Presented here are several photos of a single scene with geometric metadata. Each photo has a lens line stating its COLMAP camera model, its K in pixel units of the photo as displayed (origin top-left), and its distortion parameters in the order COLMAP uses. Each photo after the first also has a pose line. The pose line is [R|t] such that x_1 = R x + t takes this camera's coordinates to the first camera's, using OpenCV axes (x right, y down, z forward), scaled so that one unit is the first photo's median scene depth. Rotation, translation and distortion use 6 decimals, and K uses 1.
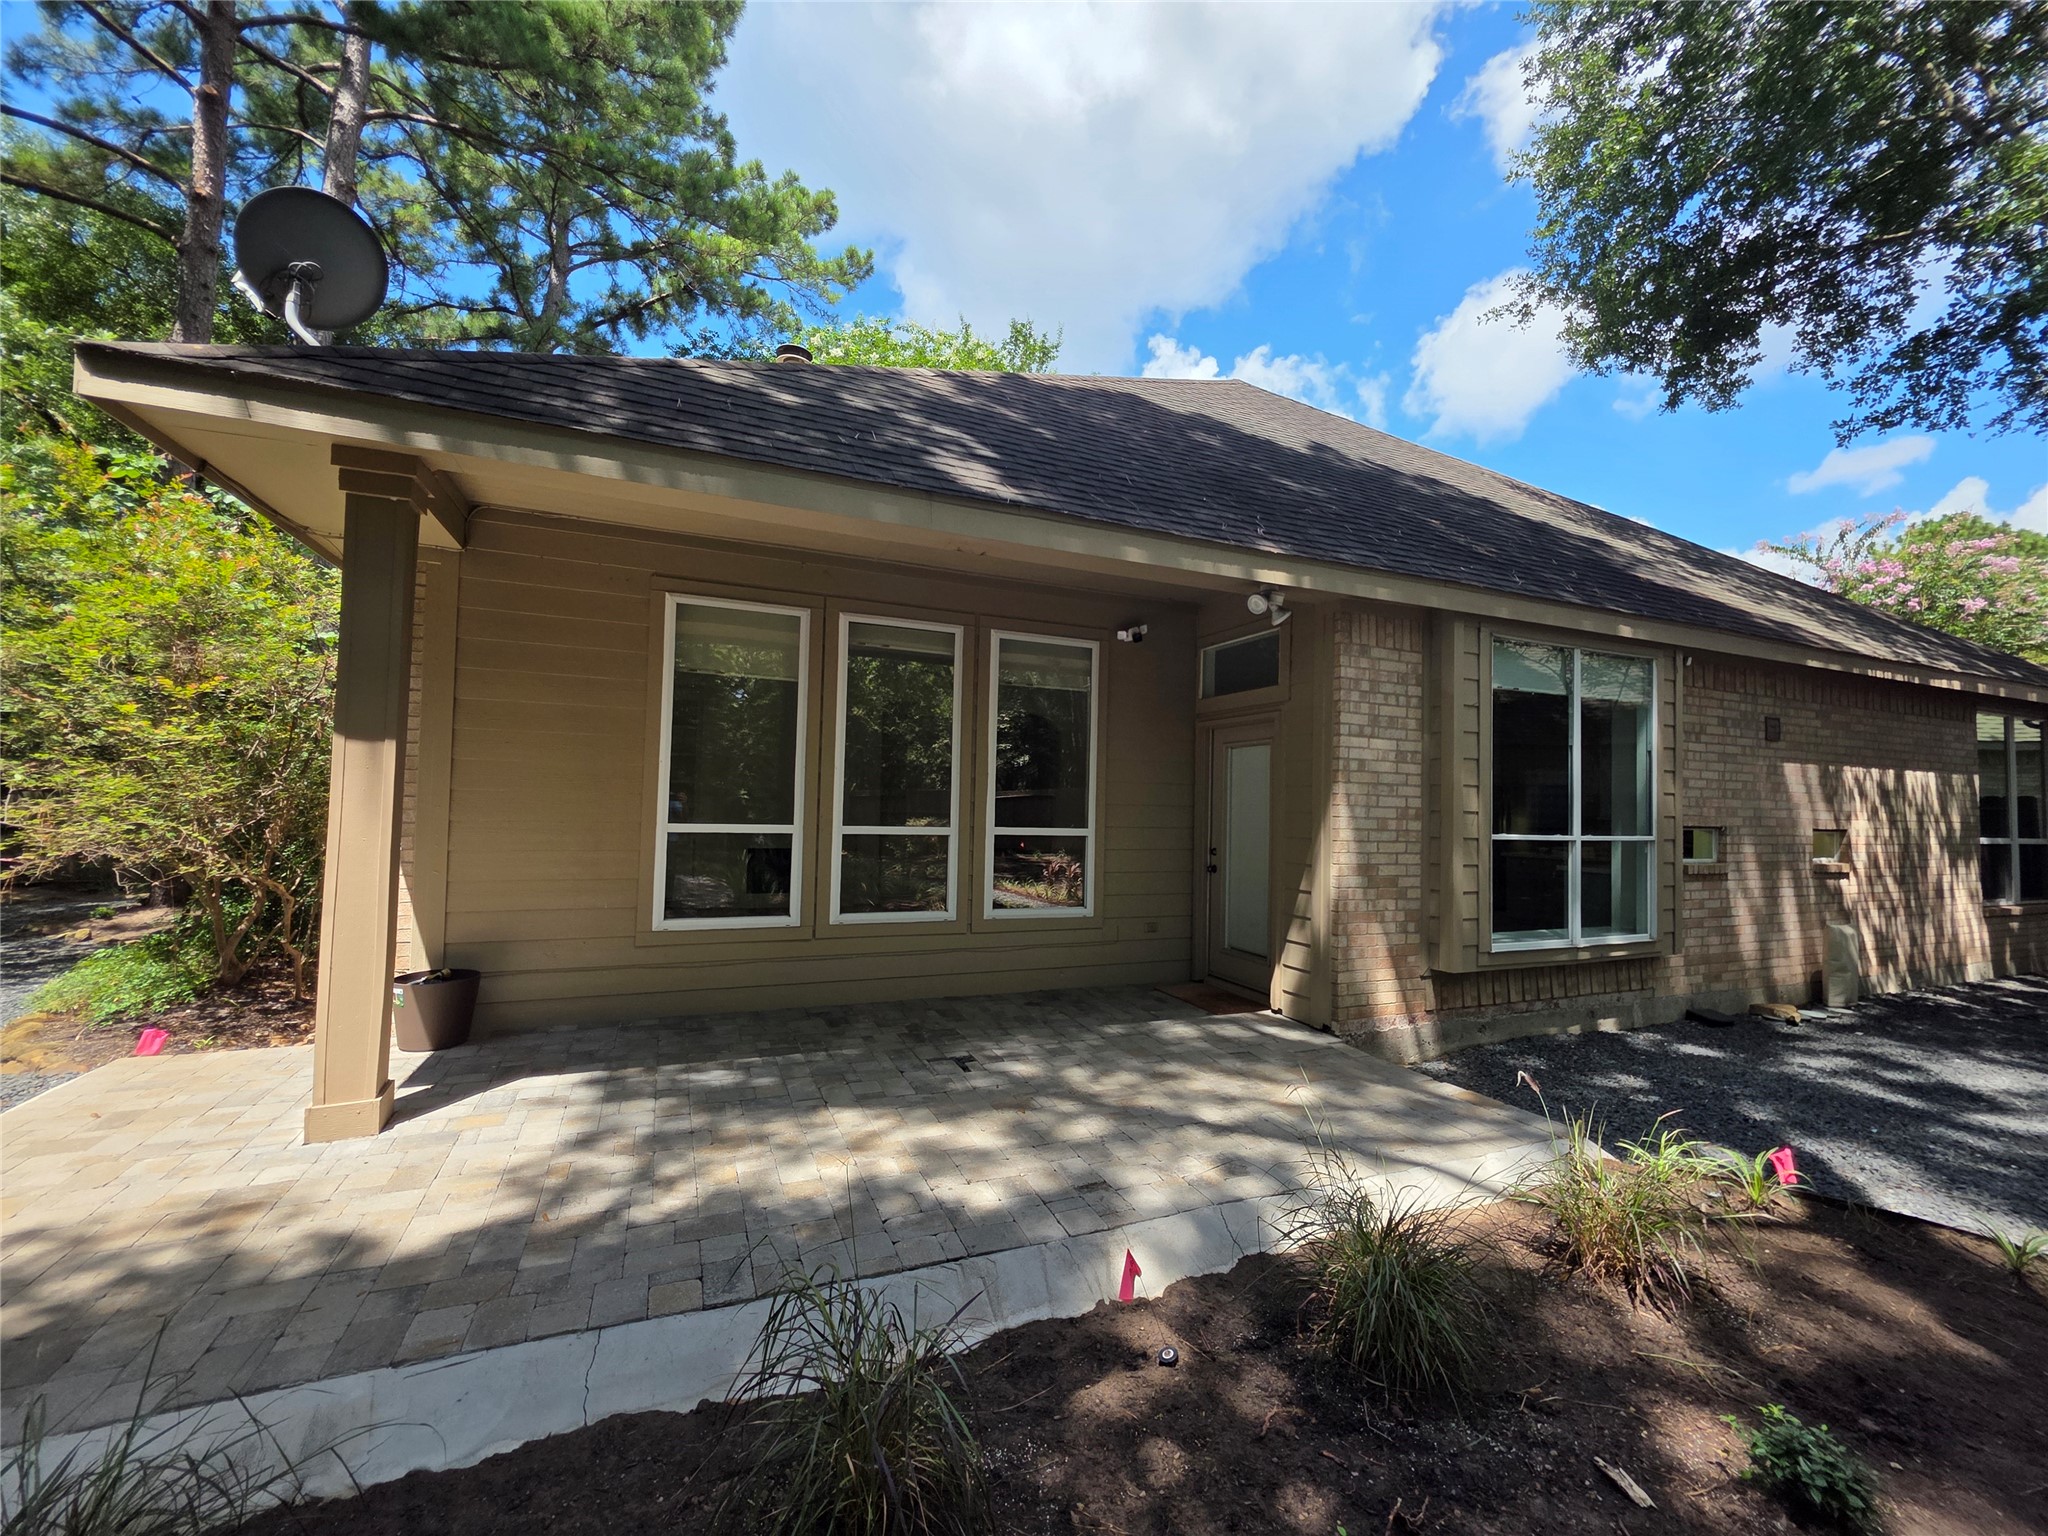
lens RADIAL K [[806.0, 0, 1024.0], [0, 806.0, 768.0], [0, 0, 1]] dist [0.000401, 0.000105]
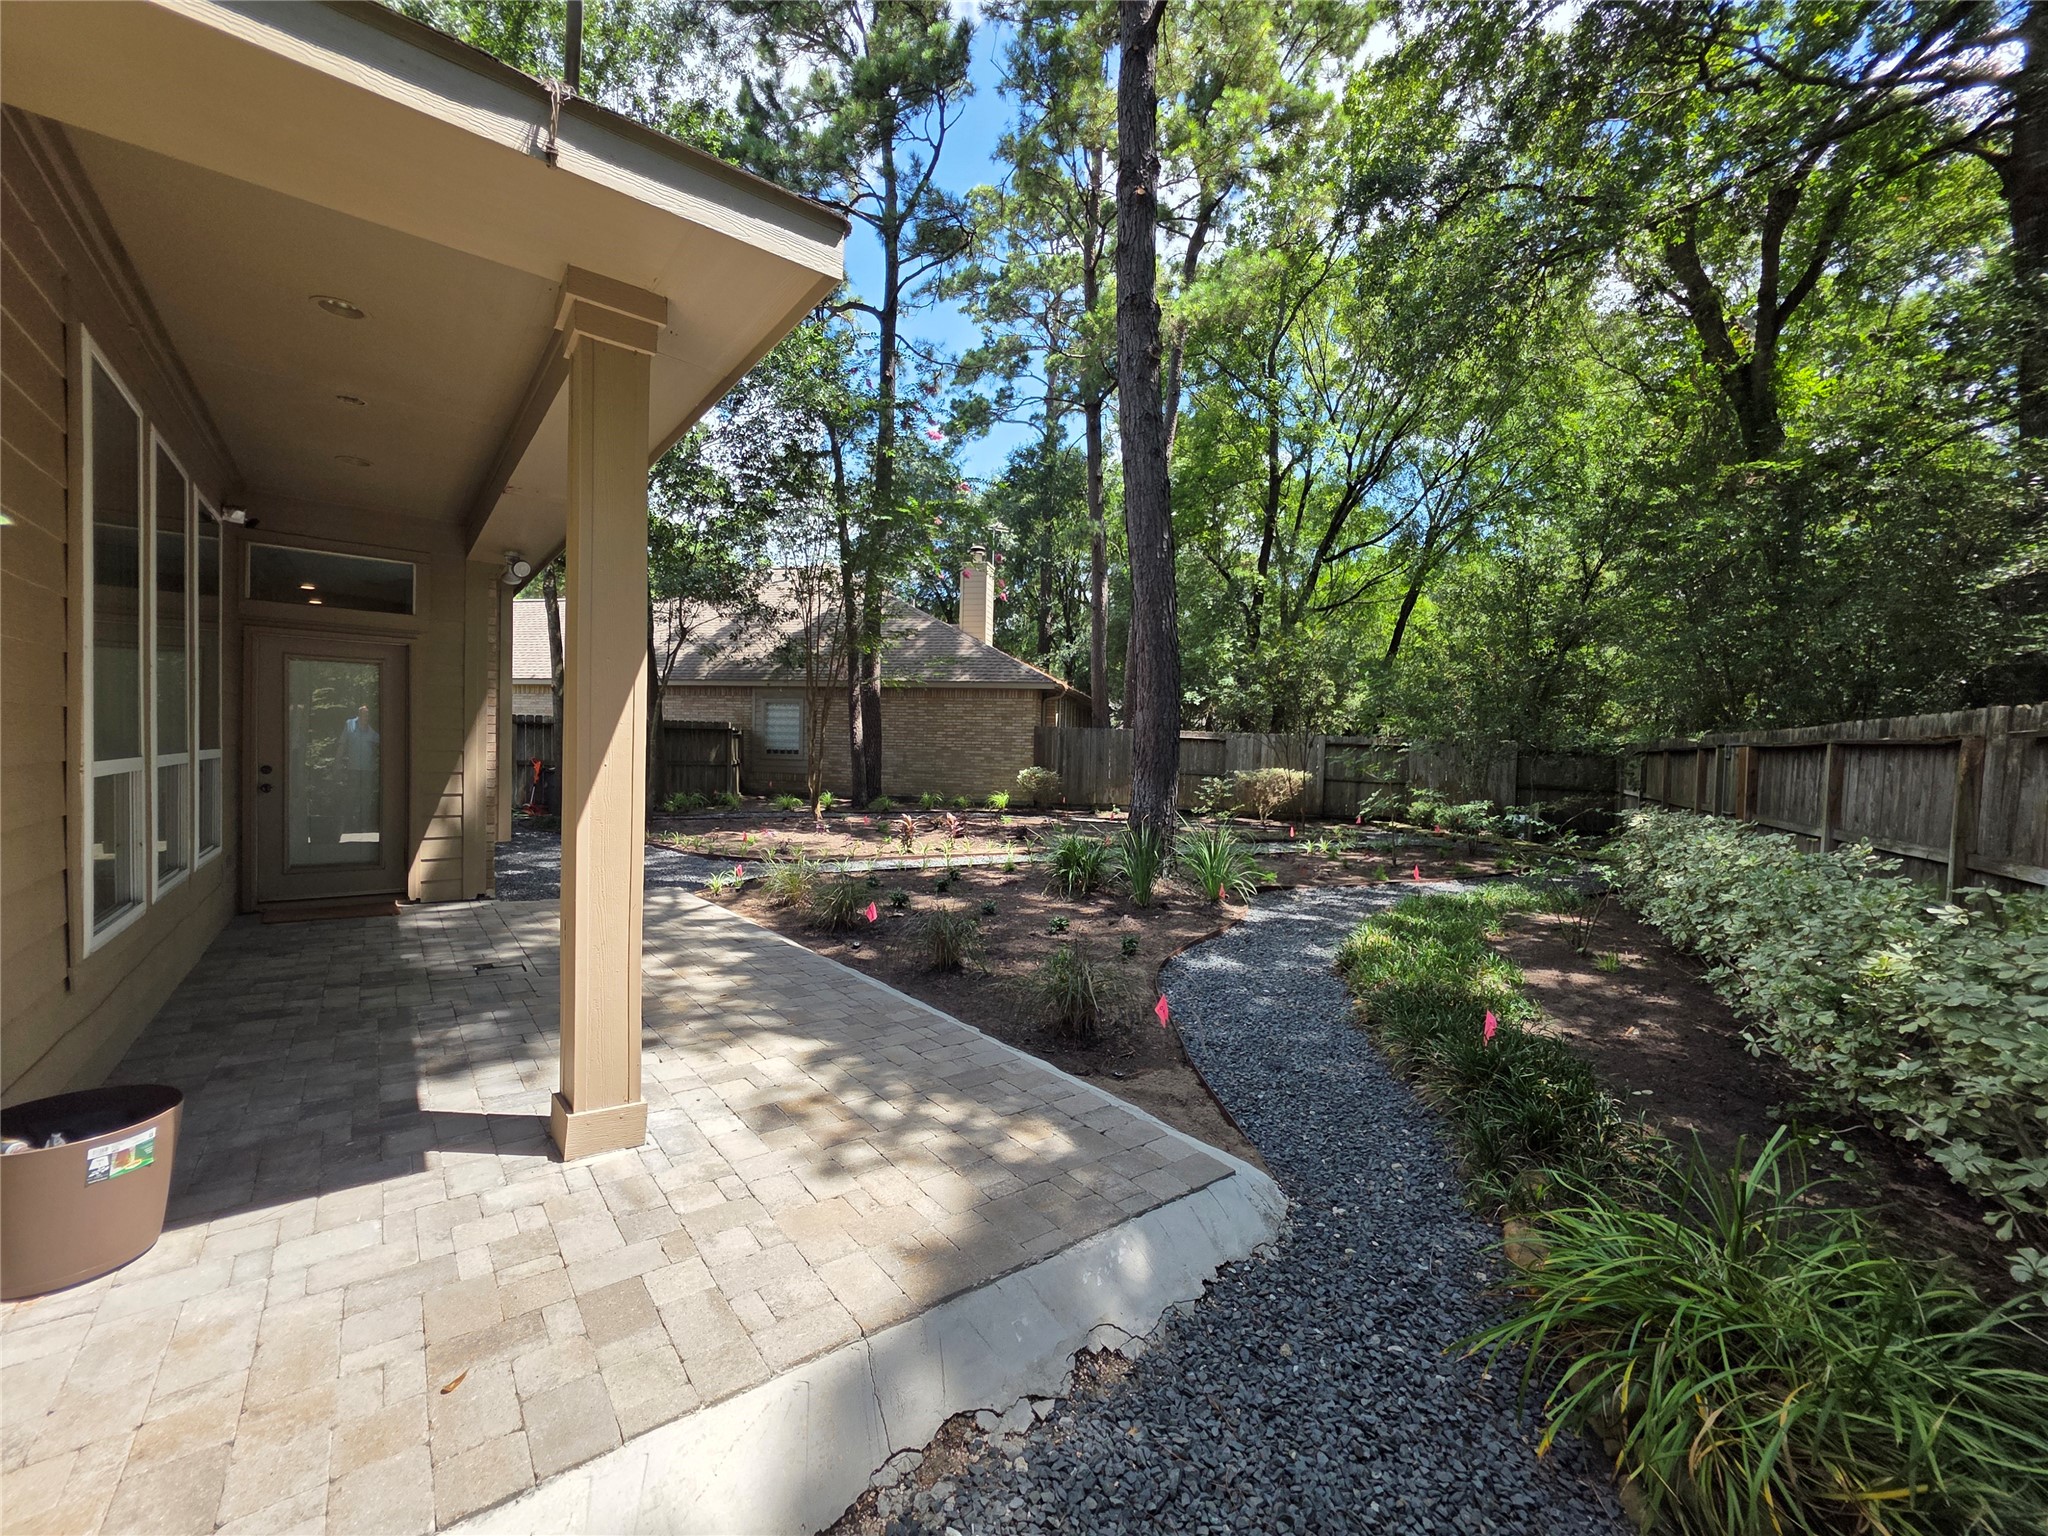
lens RADIAL K [[823.6, 0, 1020.6], [0, 823.6, 768.7], [0, 0, 1]] dist [0.001727, -0.000140]
pose [[-0.258741, -0.055426, 0.964355, -1.228365], [-0.068408, 0.996897, 0.038942, 0.010677], [-0.963521, -0.055893, -0.261730, 0.580501]]
